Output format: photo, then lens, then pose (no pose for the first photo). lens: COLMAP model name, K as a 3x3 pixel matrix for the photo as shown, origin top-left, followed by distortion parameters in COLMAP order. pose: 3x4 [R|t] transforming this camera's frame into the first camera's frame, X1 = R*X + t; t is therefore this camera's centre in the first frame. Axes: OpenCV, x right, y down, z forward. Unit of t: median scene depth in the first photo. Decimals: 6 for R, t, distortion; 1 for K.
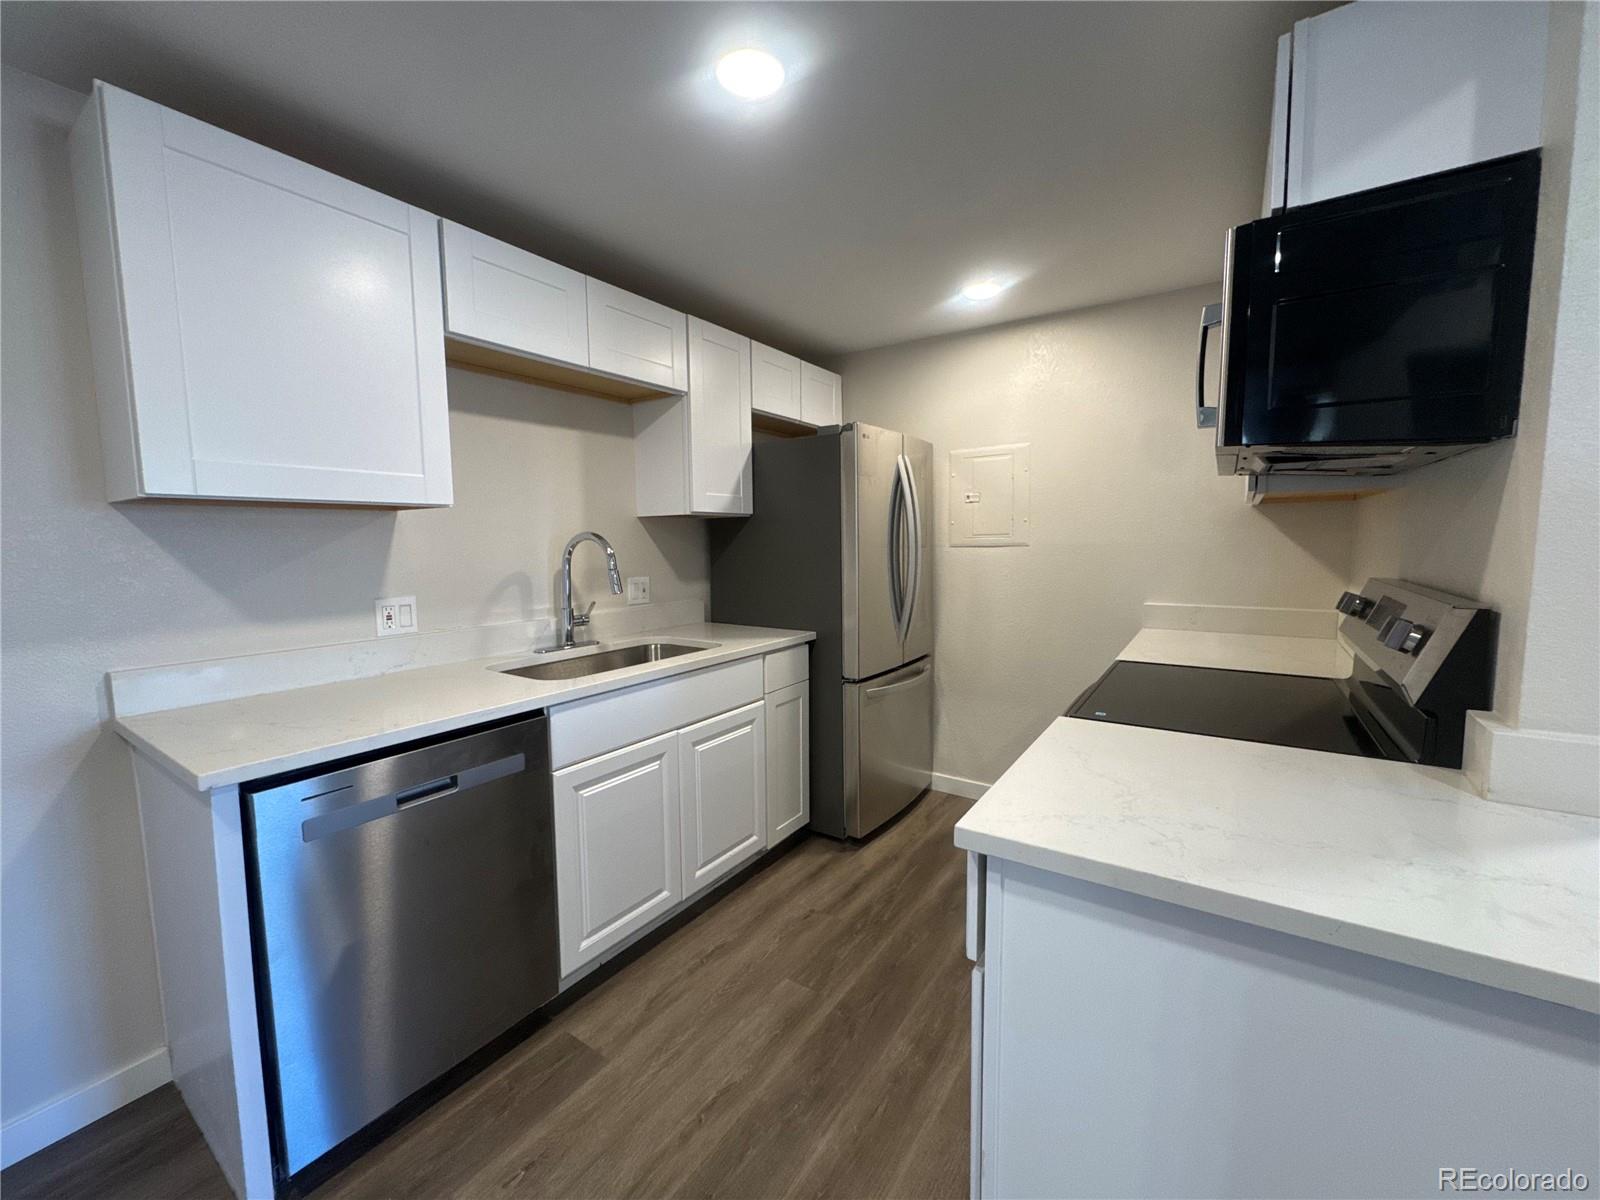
lens RADIAL K [[639.2, 0, 798.4], [0, 639.2, 598.5], [0, 0, 1]] dist [-0.002347, -0.000217]
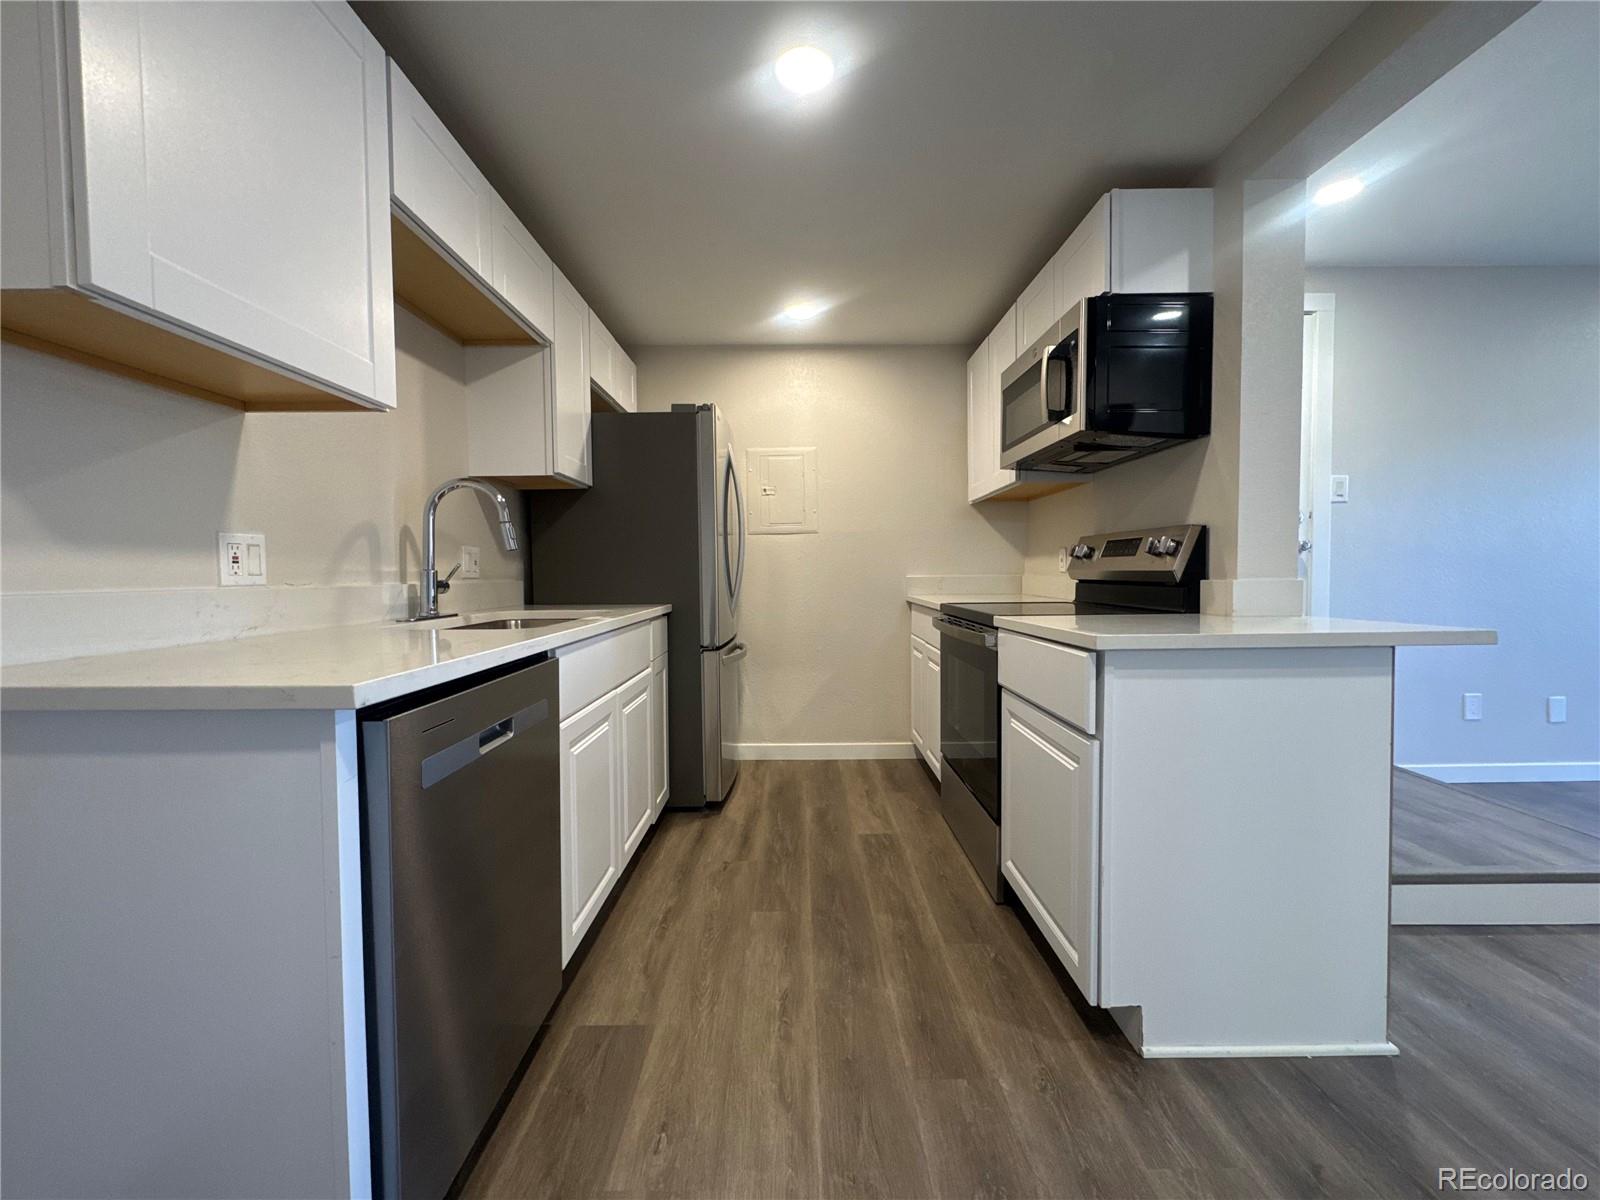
lens RADIAL K [[639.2, 0, 800.3], [0, 639.2, 597.5], [0, 0, 1]] dist [-0.002347, -0.000217]
pose [[0.824193, -0.017972, 0.566024, -0.501741], [0.051121, 0.997777, -0.042757, 0.126970], [-0.563997, 0.064176, 0.823279, 0.067266]]
